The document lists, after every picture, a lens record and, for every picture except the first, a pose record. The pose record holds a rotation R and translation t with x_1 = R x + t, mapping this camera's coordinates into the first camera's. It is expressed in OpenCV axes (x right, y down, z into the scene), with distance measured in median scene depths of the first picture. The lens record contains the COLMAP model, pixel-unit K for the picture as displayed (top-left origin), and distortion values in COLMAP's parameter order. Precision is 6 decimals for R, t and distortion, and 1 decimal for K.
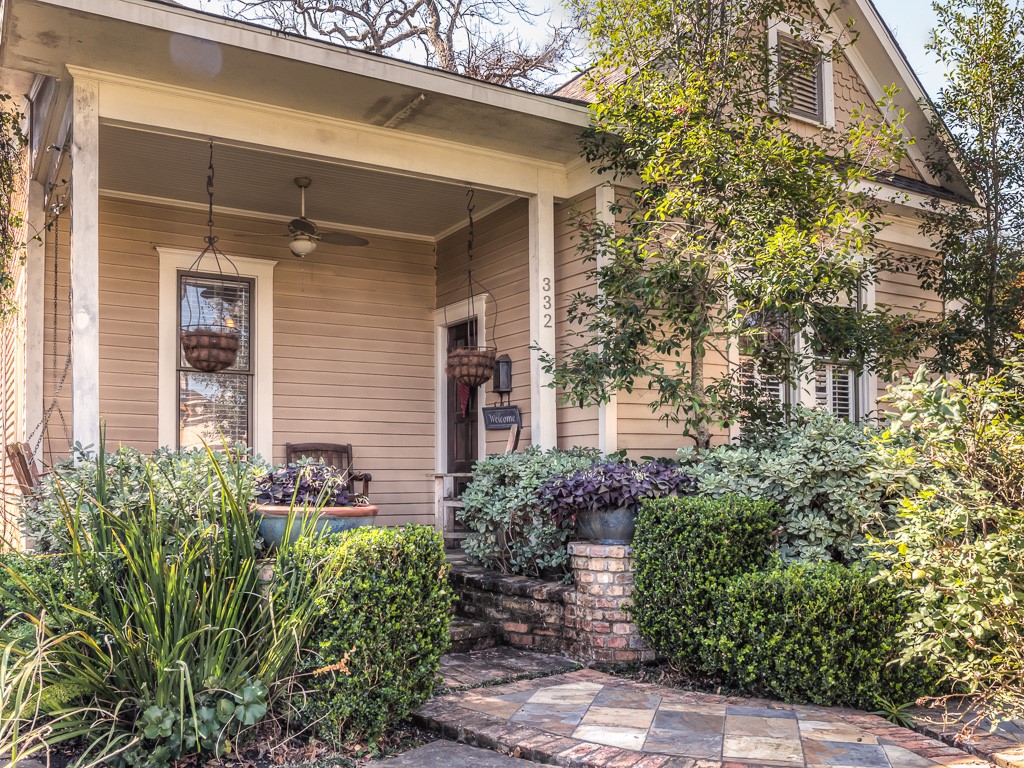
lens RADIAL K [[952.8, 0, 512.0], [0, 952.8, 384.0], [0, 0, 1]] dist [-0.004166, -0.002115]
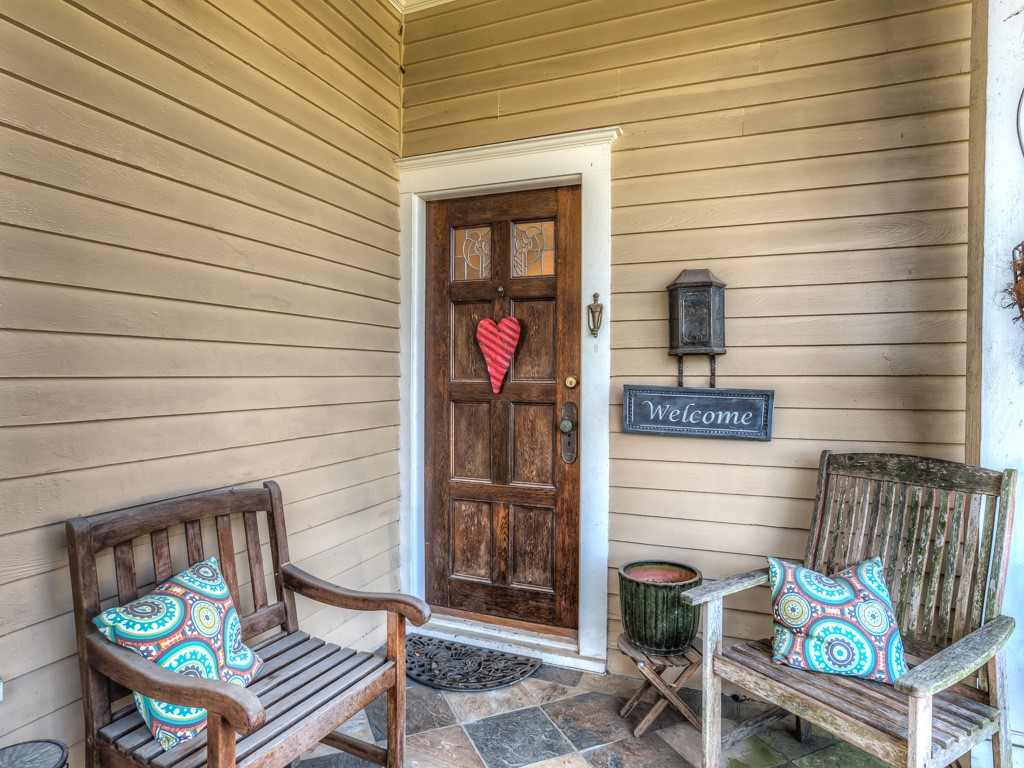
lens RADIAL K [[603.1, 0, 512.0], [0, 603.1, 384.0], [0, 0, 1]] dist [-0.000620, -0.000072]
pose [[0.821332, 0.001834, 0.570448, -0.234390], [-0.066471, 0.993490, 0.092511, 0.002006], [-0.566565, -0.113901, 0.816107, 0.814449]]
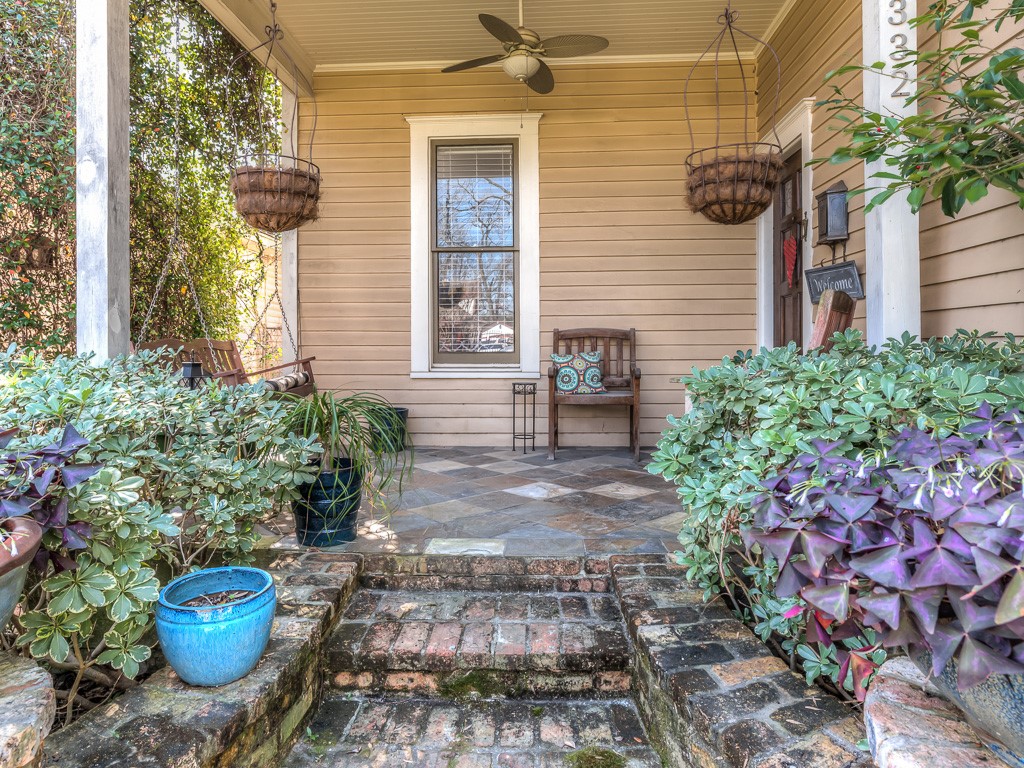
lens RADIAL K [[626.7, 0, 512.8], [0, 626.7, 356.2], [0, 0, 1]] dist [-0.024235, 0.001559]
pose [[0.819454, 0.006198, -0.573111, 0.051612], [0.060578, 0.993404, 0.097359, 0.030223], [0.569934, -0.114499, 0.813674, 0.535611]]
